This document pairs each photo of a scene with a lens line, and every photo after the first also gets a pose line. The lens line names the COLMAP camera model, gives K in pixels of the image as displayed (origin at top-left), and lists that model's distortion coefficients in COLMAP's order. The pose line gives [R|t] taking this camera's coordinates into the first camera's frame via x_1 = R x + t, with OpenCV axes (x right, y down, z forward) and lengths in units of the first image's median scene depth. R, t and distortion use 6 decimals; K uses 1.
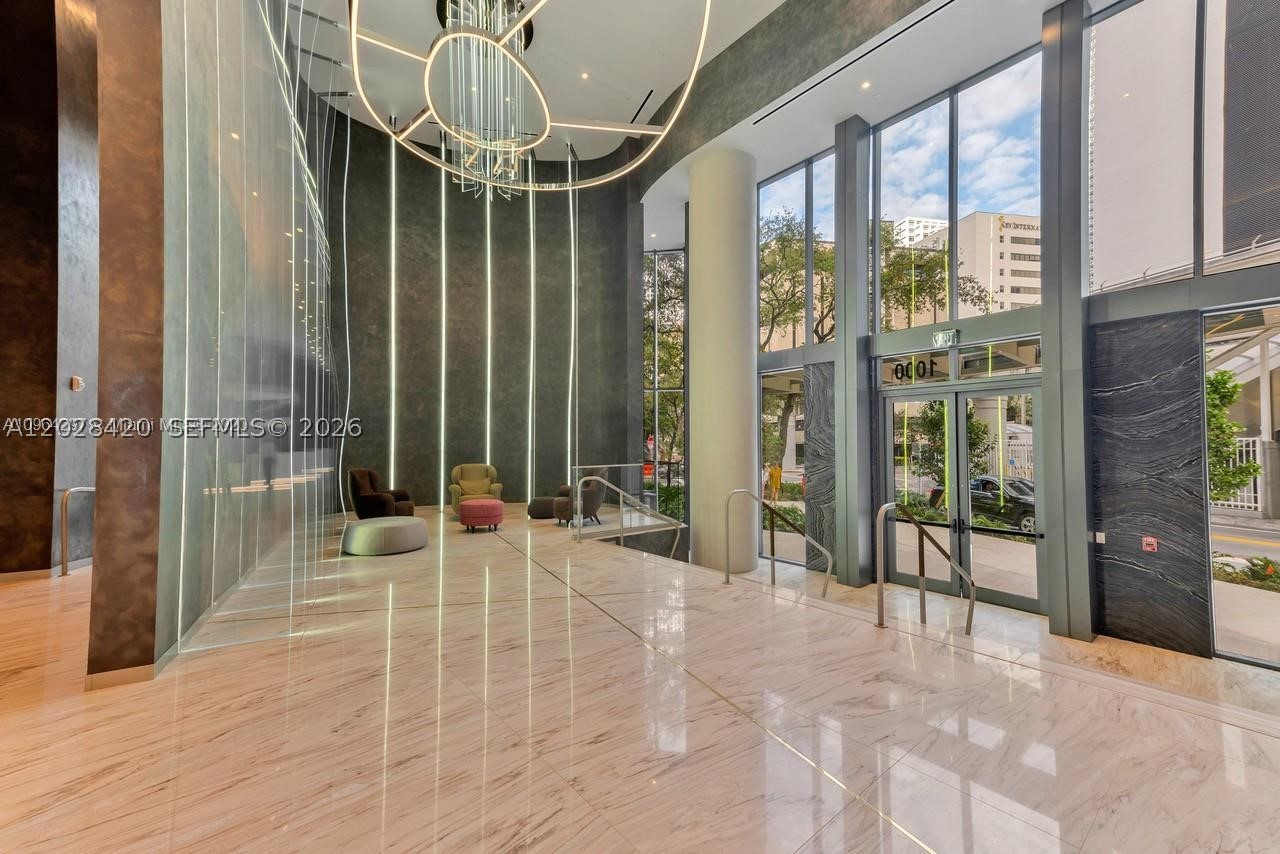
lens RADIAL K [[556.1, 0, 640.0], [0, 556.1, 427.0], [0, 0, 1]] dist [0.000251, 0.000025]
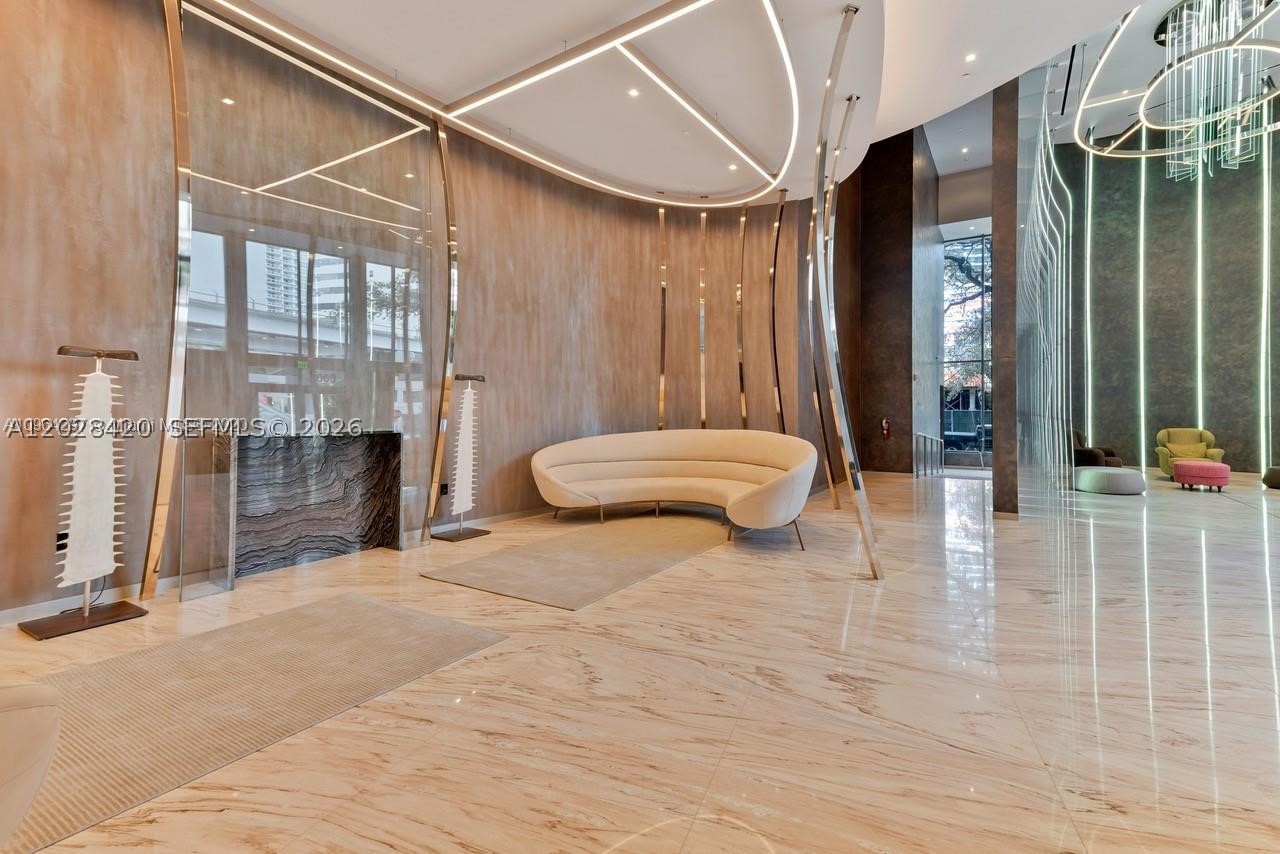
lens RADIAL K [[599.4, 0, 640.3], [0, 599.4, 406.8], [0, 0, 1]] dist [0.040391, 0.000157]
pose [[0.572173, -0.005230, -0.820116, 0.063626], [0.026623, 0.999571, 0.012199, -0.014147], [0.819701, -0.028814, 0.572067, -0.468957]]
